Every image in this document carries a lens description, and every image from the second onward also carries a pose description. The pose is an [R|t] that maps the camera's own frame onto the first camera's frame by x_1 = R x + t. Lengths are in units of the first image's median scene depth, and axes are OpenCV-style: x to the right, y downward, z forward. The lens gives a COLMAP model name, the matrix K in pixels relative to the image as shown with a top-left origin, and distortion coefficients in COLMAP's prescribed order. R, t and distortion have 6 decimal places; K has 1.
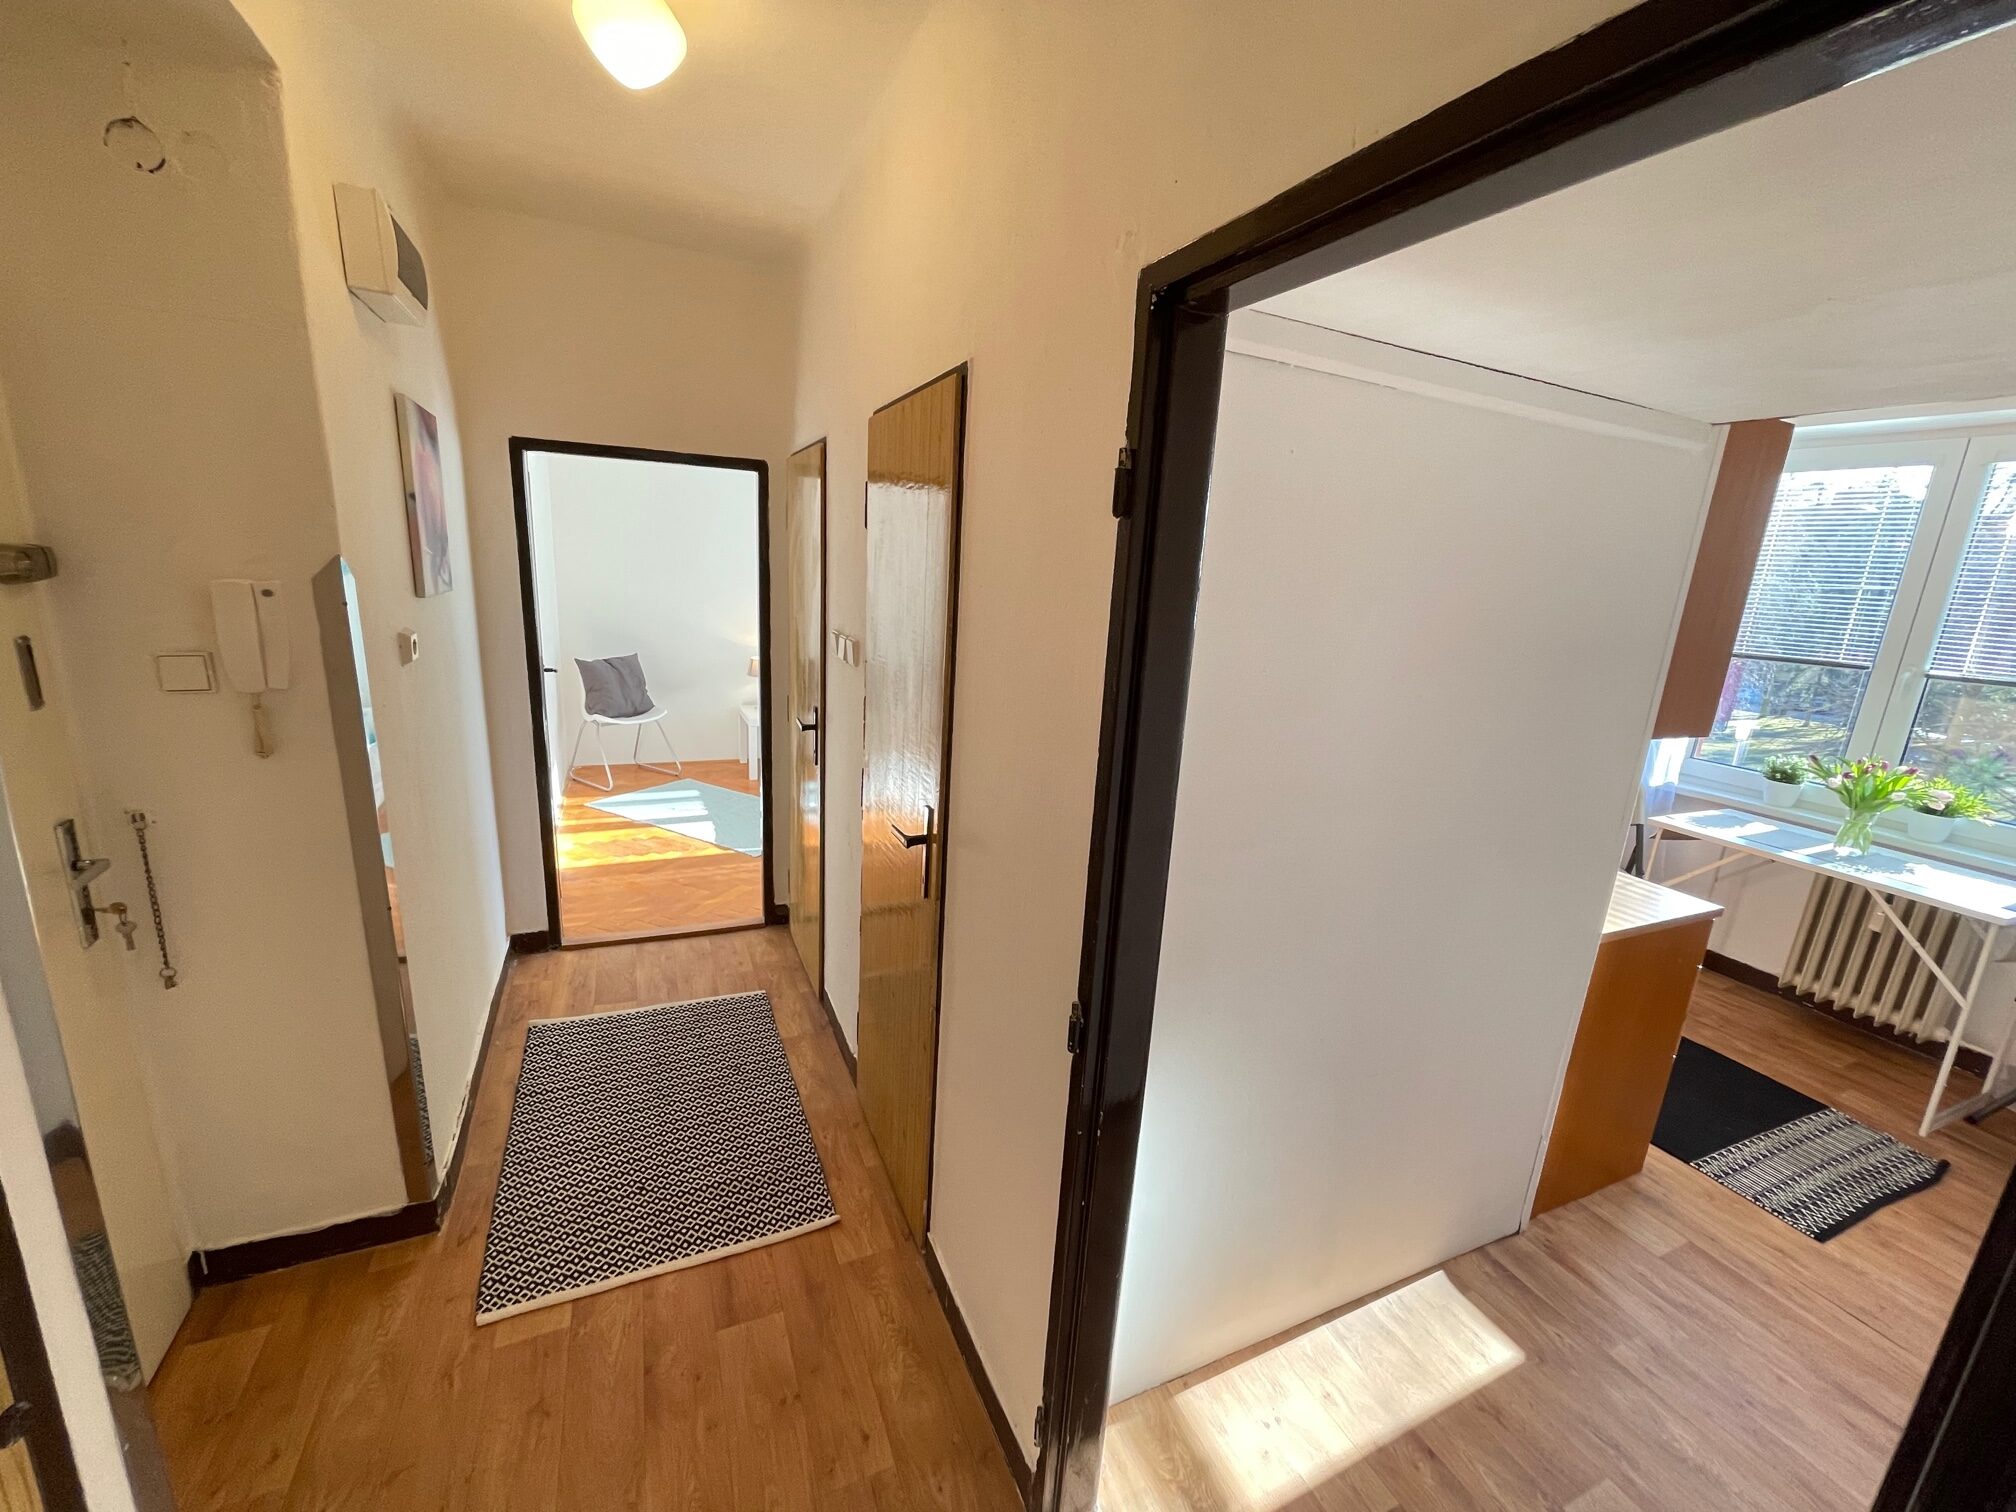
lens RADIAL K [[804.9, 0, 1007.2], [0, 804.9, 760.9], [0, 0, 1]] dist [-0.001586, 0.000314]
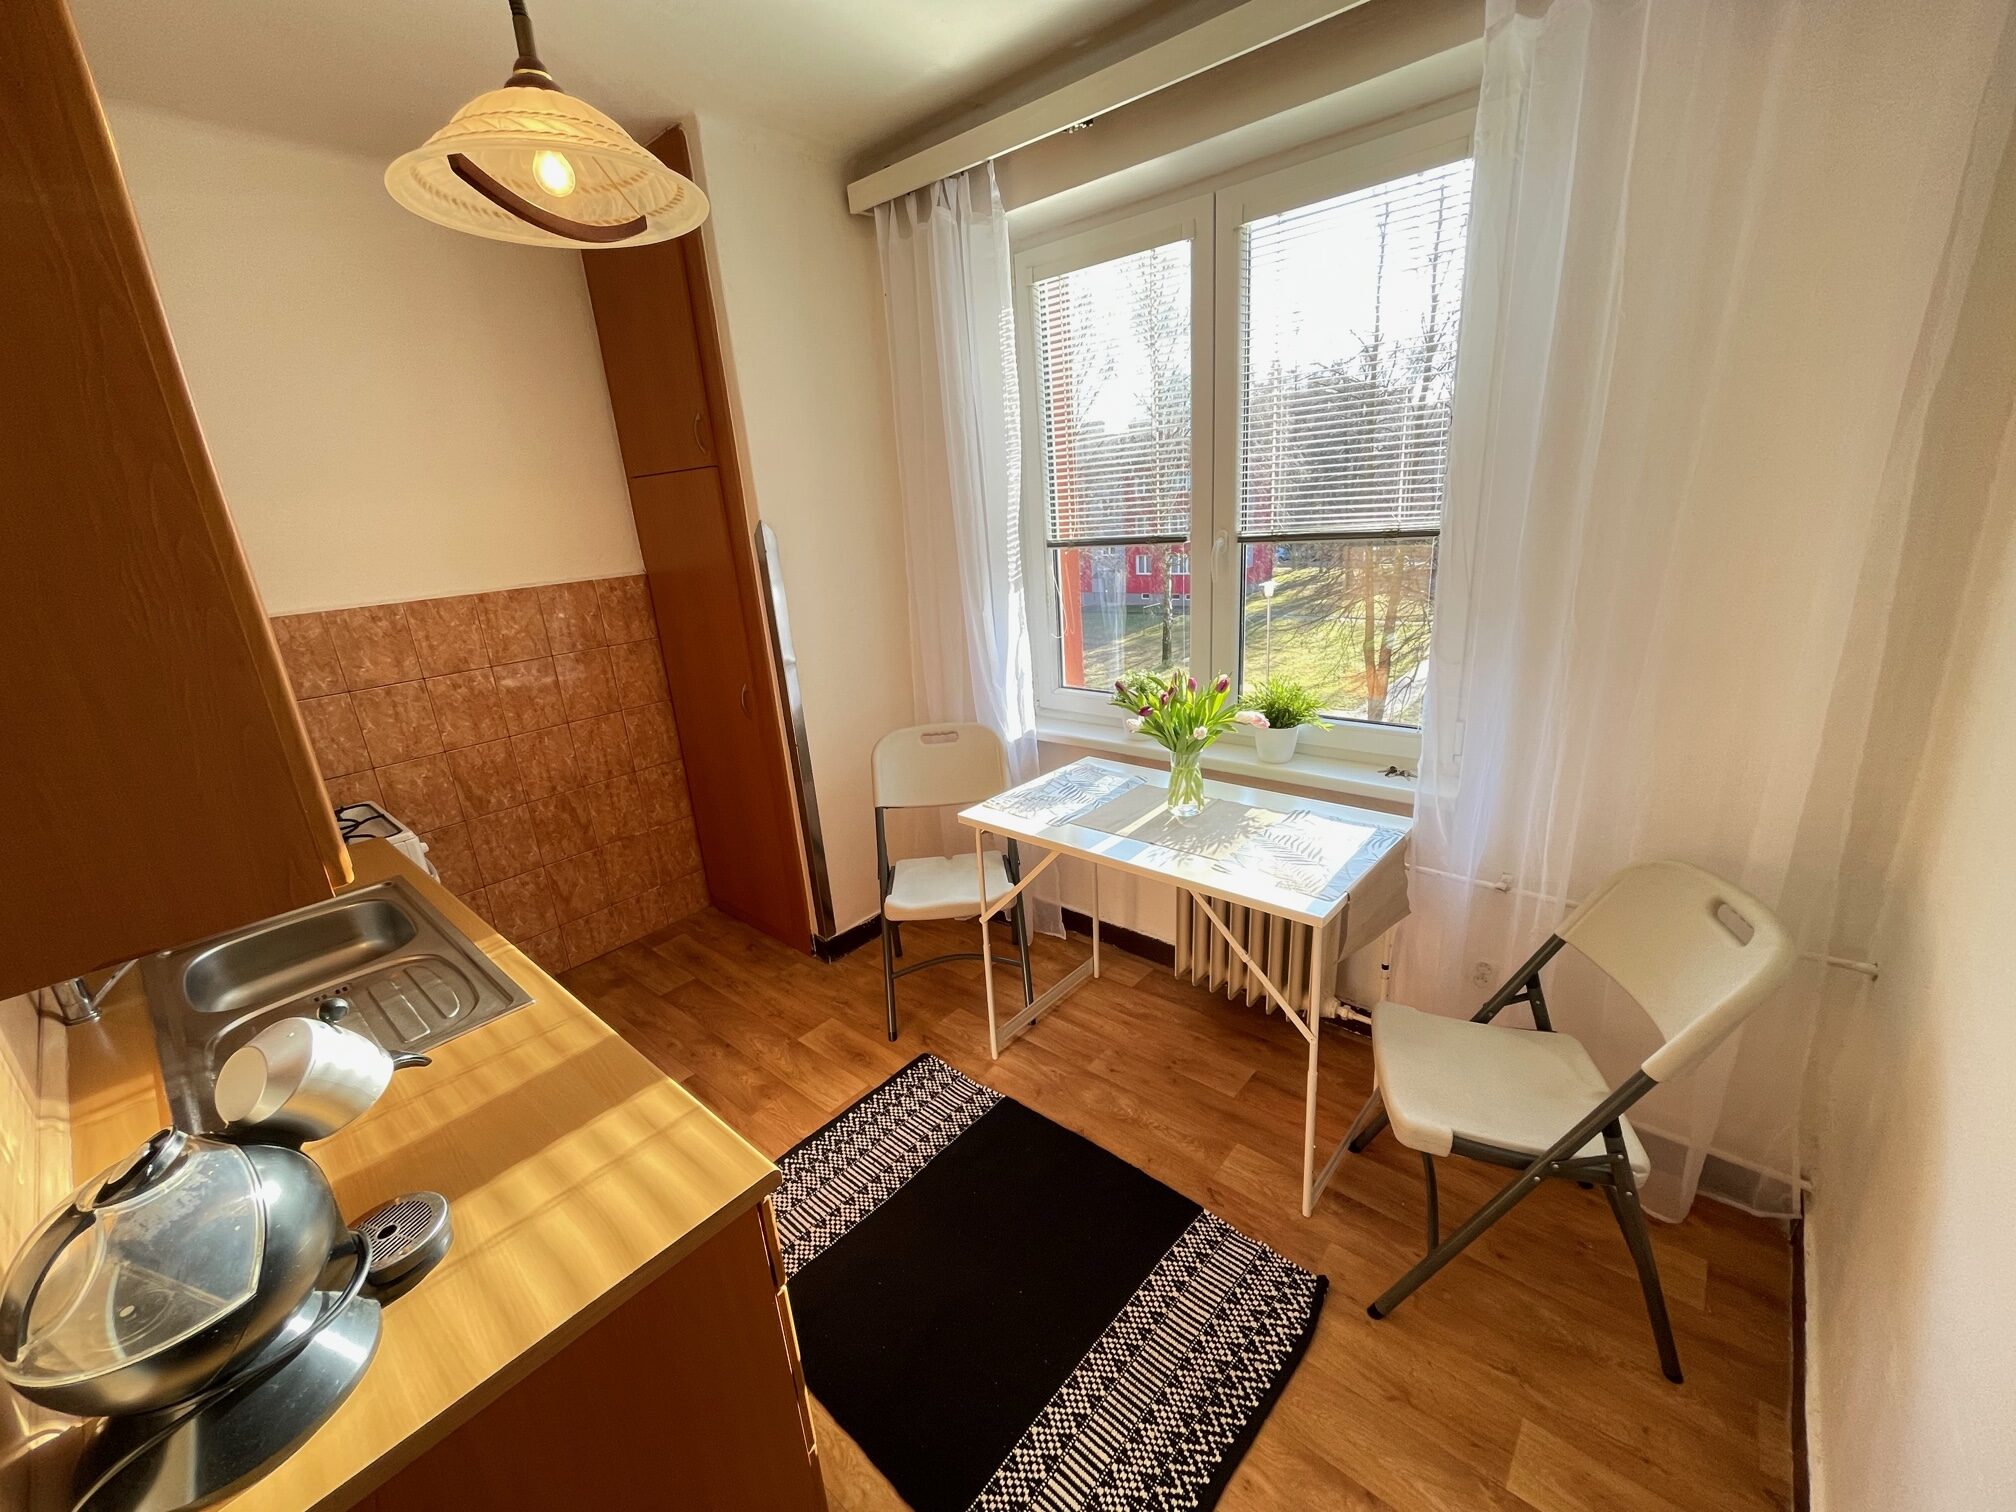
lens RADIAL K [[804.9, 0, 1007.2], [0, 804.9, 760.9], [0, 0, 1]] dist [-0.001586, 0.000314]
pose [[0.902485, -0.240707, 0.357184, 0.663502], [0.214868, 0.970315, 0.110998, -0.039226], [-0.373299, -0.023427, 0.927415, 0.407466]]
